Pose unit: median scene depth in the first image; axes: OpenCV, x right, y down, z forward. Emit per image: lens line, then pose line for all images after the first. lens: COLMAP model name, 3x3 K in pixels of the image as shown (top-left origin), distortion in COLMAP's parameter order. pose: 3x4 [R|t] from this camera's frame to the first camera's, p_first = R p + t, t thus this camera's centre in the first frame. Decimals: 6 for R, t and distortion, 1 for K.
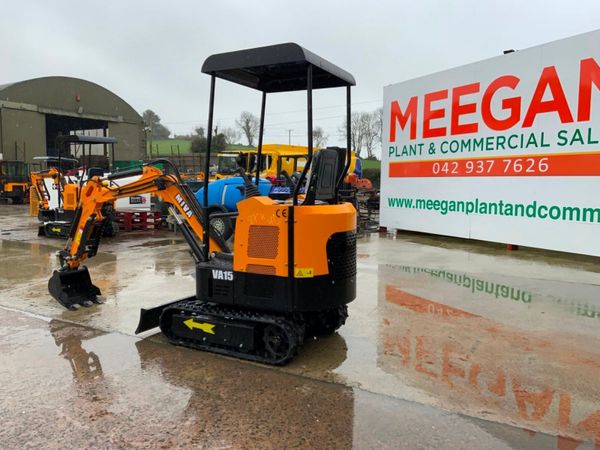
lens RADIAL K [[489.3, 0, 300.0], [0, 489.3, 225.0], [0, 0, 1]] dist [0.090418, -0.181374]
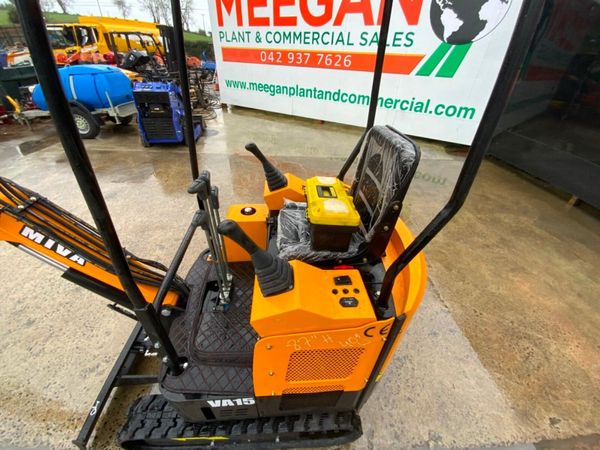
lens RADIAL K [[242.1, 0, 300.0], [0, 242.1, 225.0], [0, 0, 1]] dist [0.013665, -0.013167]
pose [[0.856762, -0.281403, 0.432170, -0.060002], [0.018716, 0.854421, 0.519245, -0.079660], [-0.515372, -0.436781, 0.737302, 0.329976]]
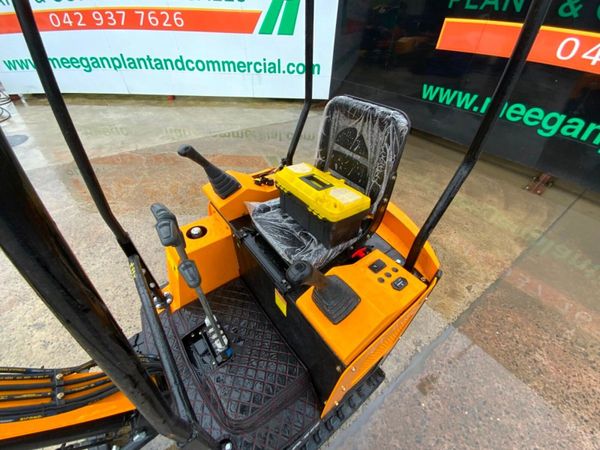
lens RADIAL K [[242.1, 0, 300.0], [0, 242.1, 225.0], [0, 0, 1]] dist [0.013665, -0.013167]
pose [[0.435402, -0.583484, 0.685545, -0.076925], [0.053251, 0.776876, 0.627397, -0.083174], [-0.898660, -0.236664, 0.369325, 0.374756]]
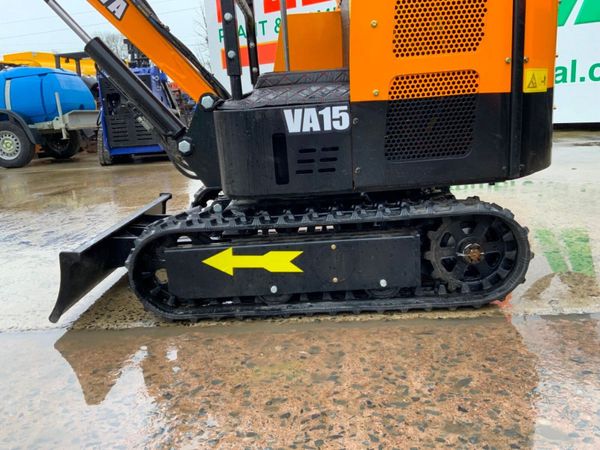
lens RADIAL K [[491.1, 0, 300.0], [0, 491.1, 225.0], [0, 0, 1]] dist [0.056725, -0.078499]
pose [[0.890873, -0.172792, 0.420104, -0.134698], [0.109879, 0.979334, 0.169798, 0.045105], [-0.440762, -0.105108, 0.891449, 0.253953]]
